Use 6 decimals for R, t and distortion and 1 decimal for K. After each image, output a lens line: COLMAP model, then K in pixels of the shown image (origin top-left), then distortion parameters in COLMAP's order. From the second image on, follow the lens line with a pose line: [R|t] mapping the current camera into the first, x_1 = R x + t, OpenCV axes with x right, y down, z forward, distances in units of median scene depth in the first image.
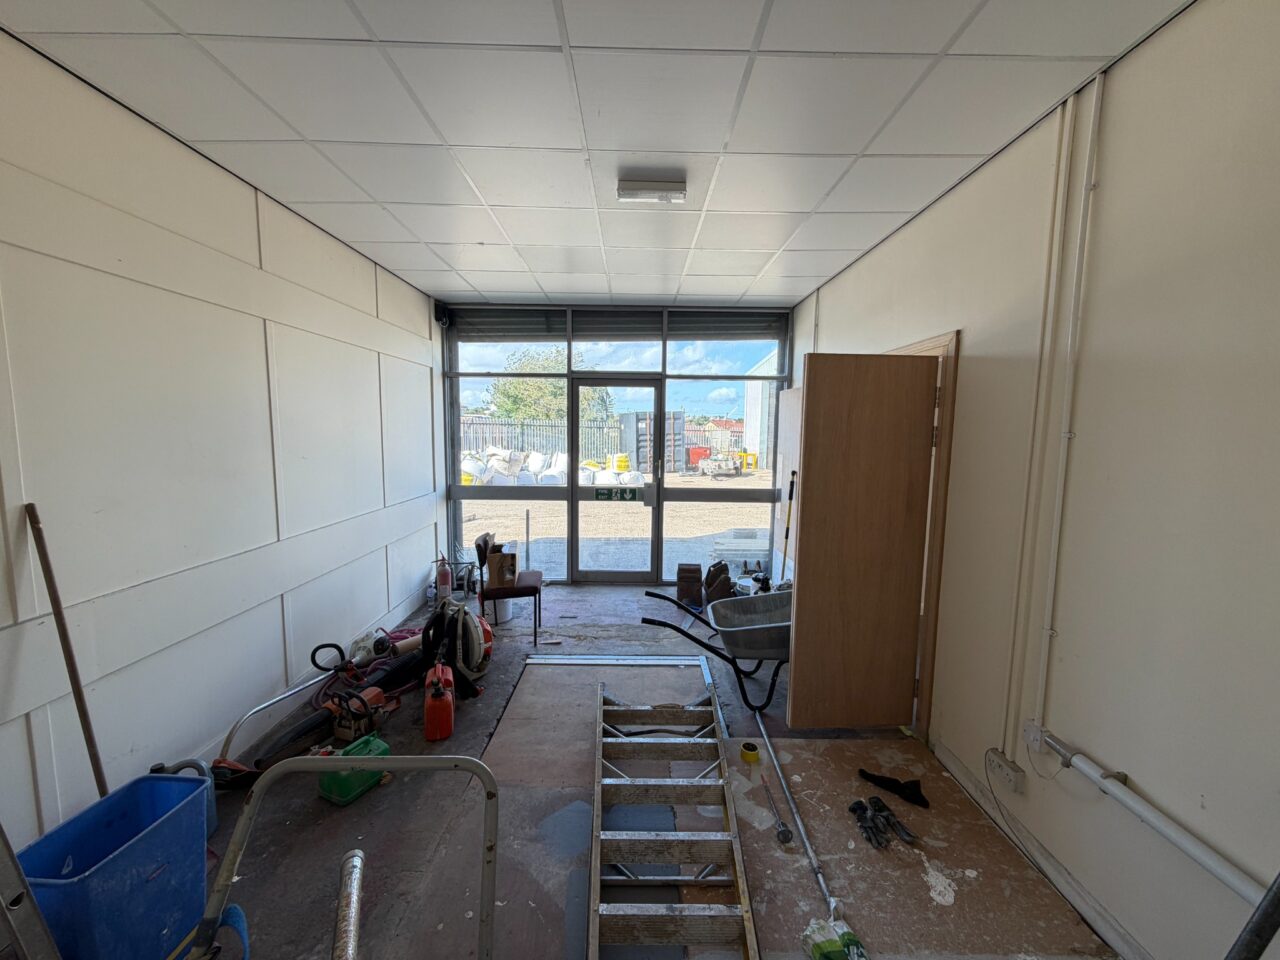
lens RADIAL K [[509.0, 0, 637.4], [0, 509.0, 481.6], [0, 0, 1]] dist [0.000829, -0.000619]
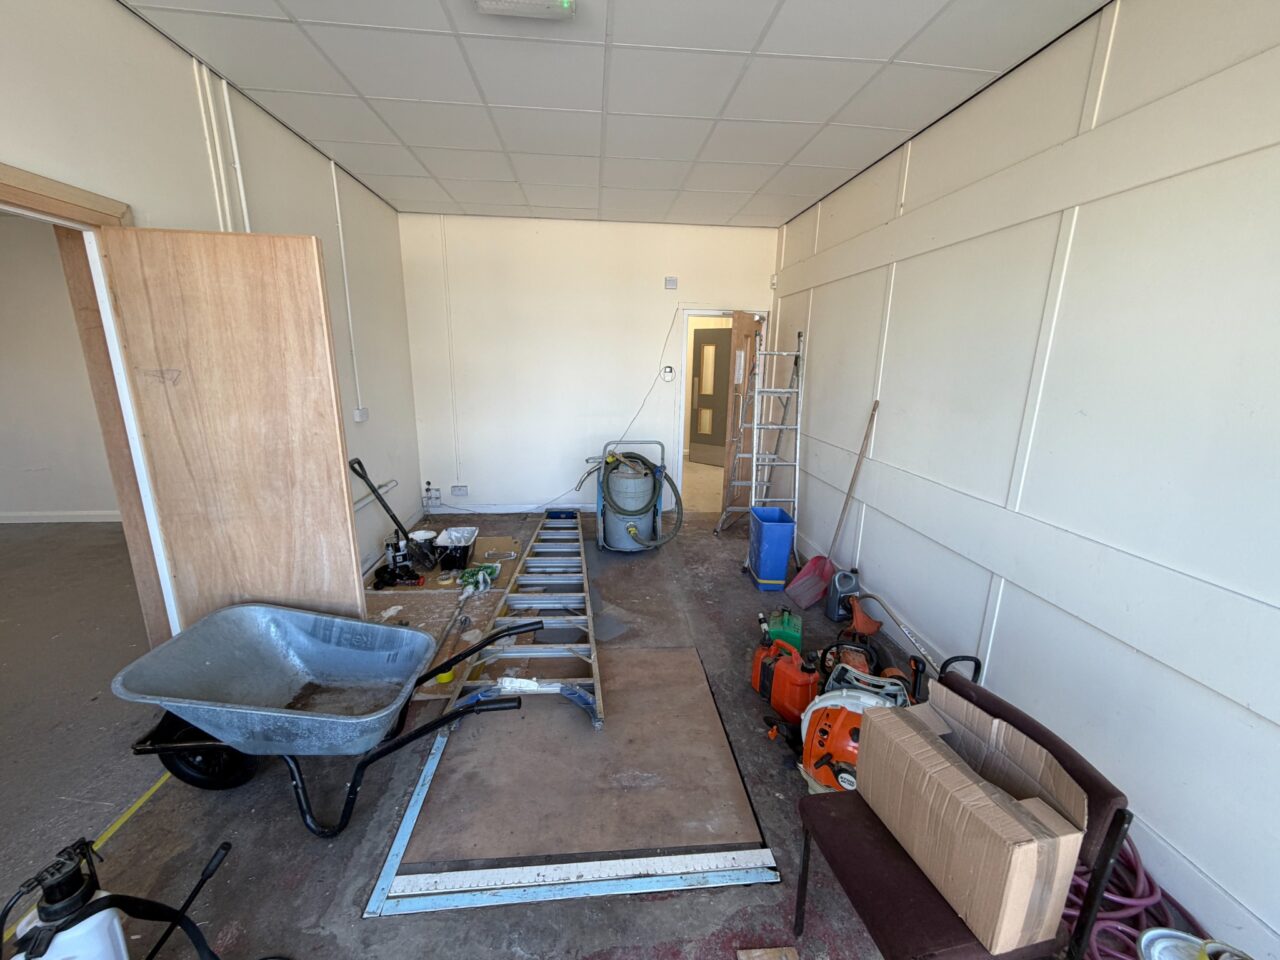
lens RADIAL K [[509.0, 0, 637.4], [0, 509.0, 481.6], [0, 0, 1]] dist [0.000829, -0.000619]
pose [[-0.995798, -0.006671, -0.091329, -0.058204], [-0.036945, 0.941839, 0.334027, -0.161530], [0.083788, 0.335997, -0.938129, 1.633811]]
